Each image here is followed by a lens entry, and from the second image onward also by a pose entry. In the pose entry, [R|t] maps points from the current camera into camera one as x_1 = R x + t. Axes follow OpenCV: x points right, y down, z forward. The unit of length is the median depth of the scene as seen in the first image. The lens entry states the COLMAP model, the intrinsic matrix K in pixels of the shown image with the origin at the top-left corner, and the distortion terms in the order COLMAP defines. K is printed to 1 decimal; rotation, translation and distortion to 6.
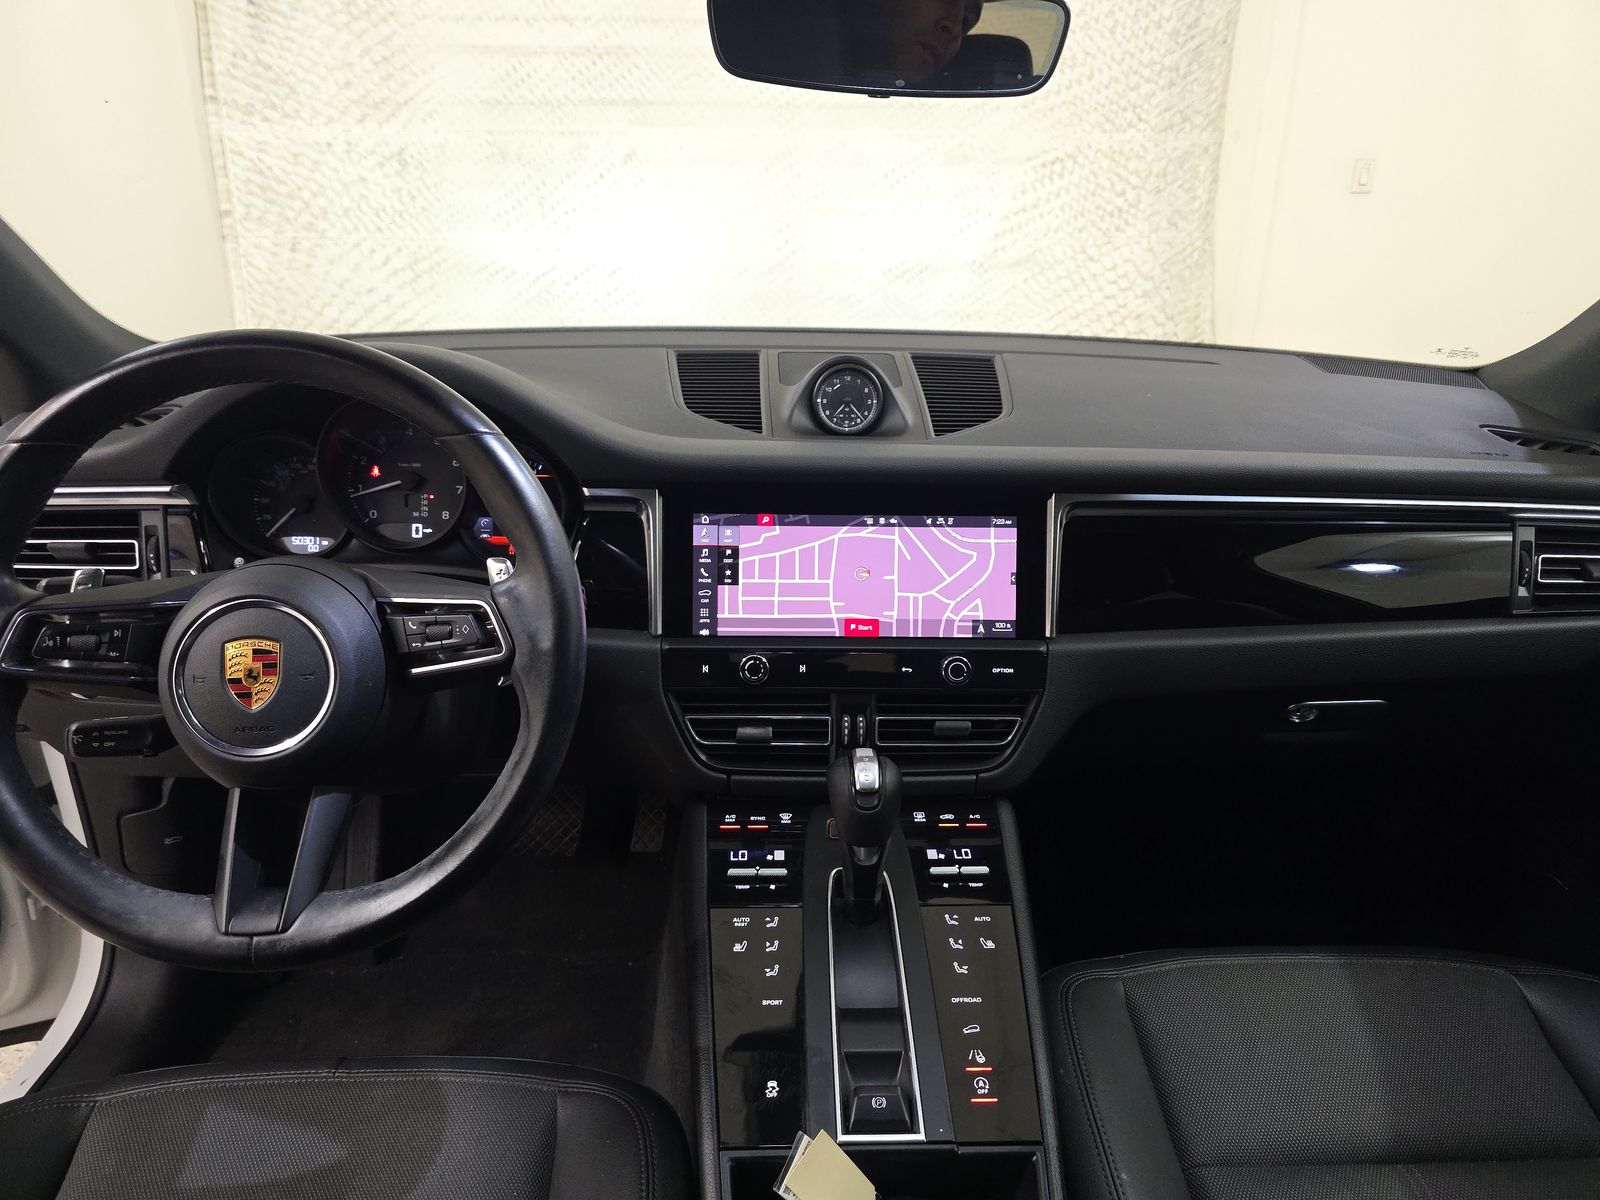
lens RADIAL K [[1051.0, 0, 813.1], [0, 1051.0, 592.5], [0, 0, 1]] dist [0.017598, -0.025057]
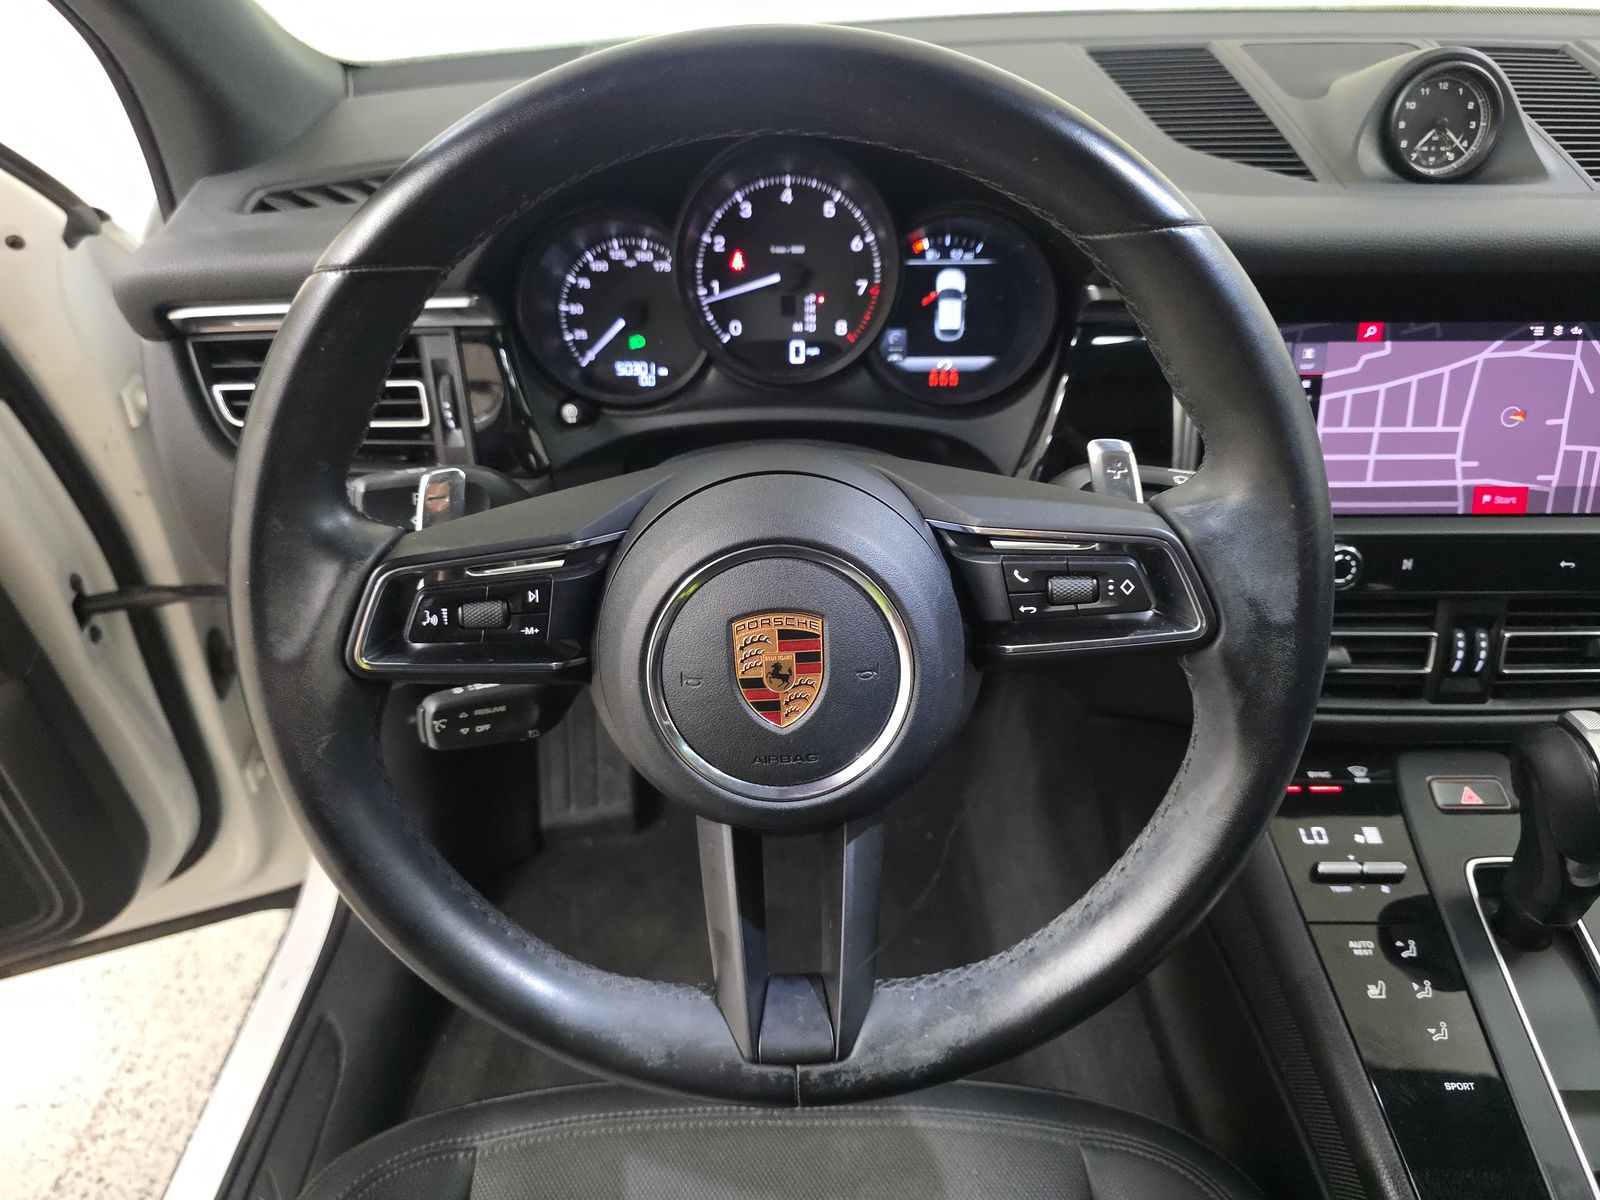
lens RADIAL K [[1051.0, 0, 792.0], [0, 1051.0, 605.2], [0, 0, 1]] dist [0.017598, -0.025057]
pose [[0.998047, 0.001626, -0.062453, -0.353544], [0.014334, 0.967032, 0.254250, -0.076530], [0.060808, -0.254649, 0.965120, 0.324023]]
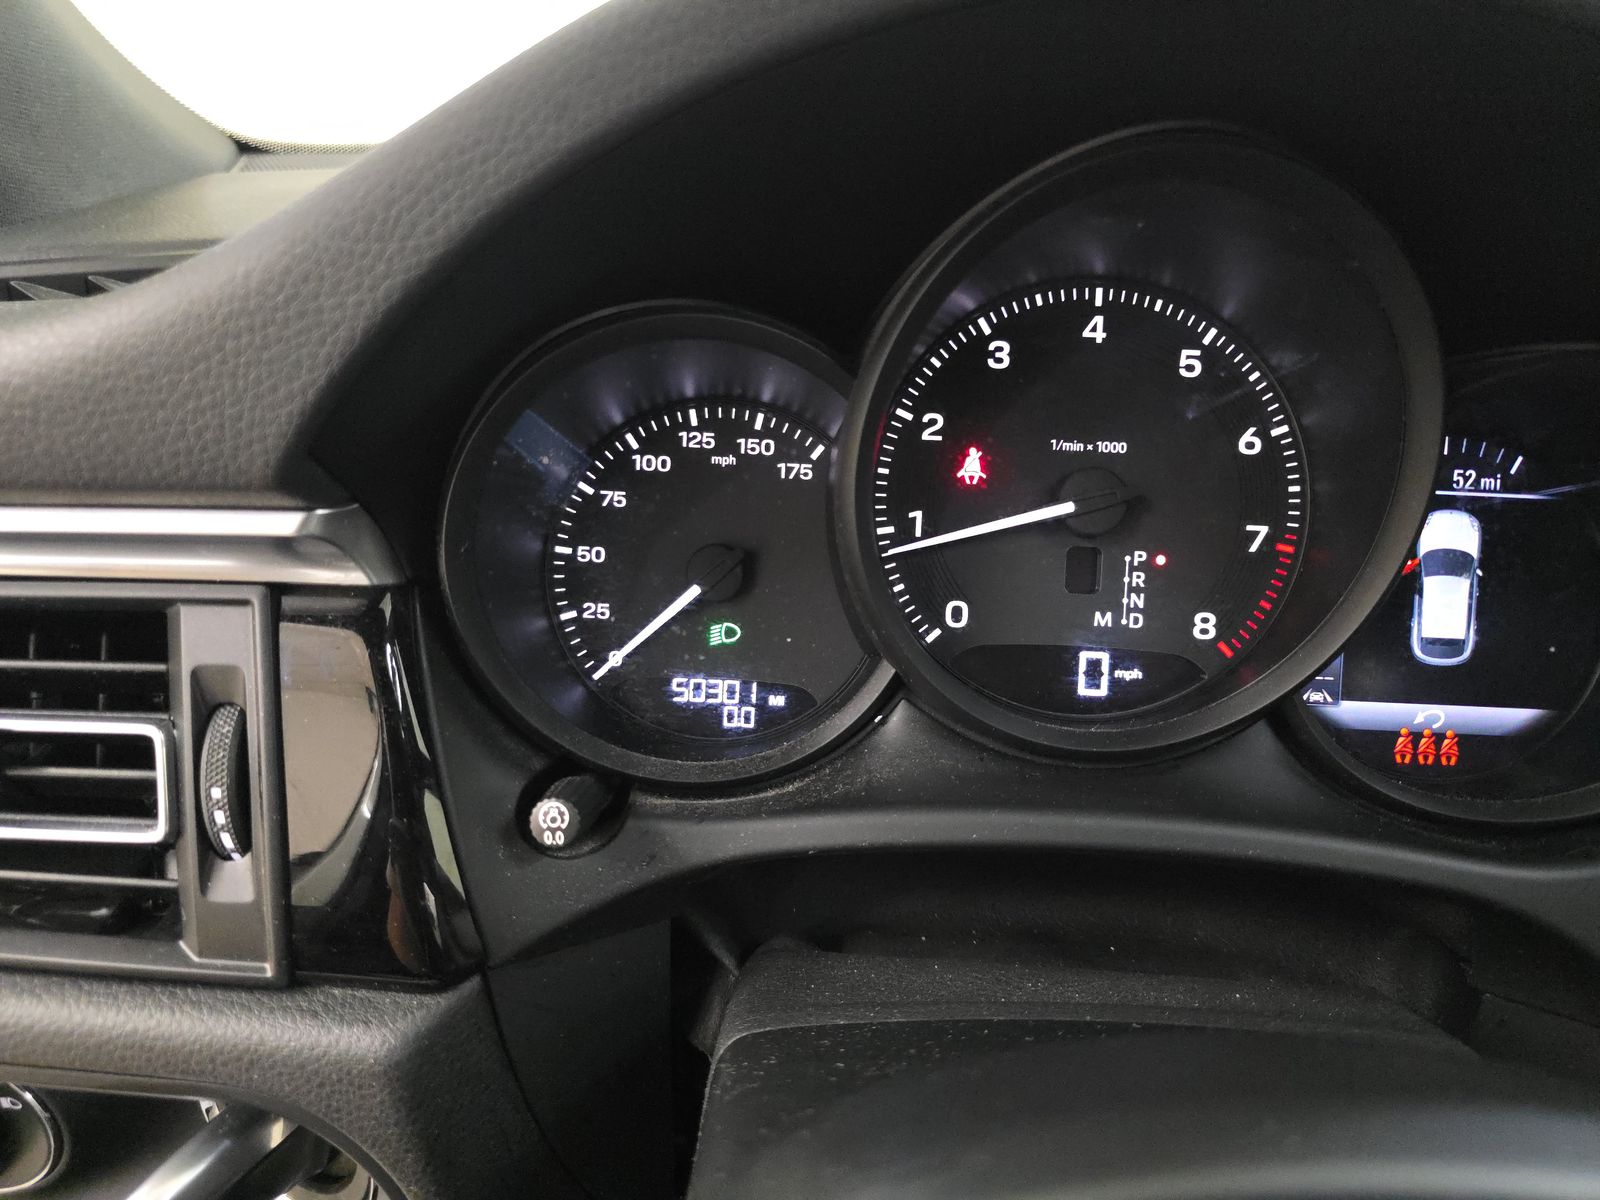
lens RADIAL K [[1051.0, 0, 784.2], [0, 1051.0, 615.1], [0, 0, 1]] dist [0.017598, -0.025057]
pose [[0.997267, 0.036436, -0.064275, -0.464460], [-0.034037, 0.998697, 0.038035, -0.086842], [0.065578, -0.035743, 0.997207, 0.738445]]
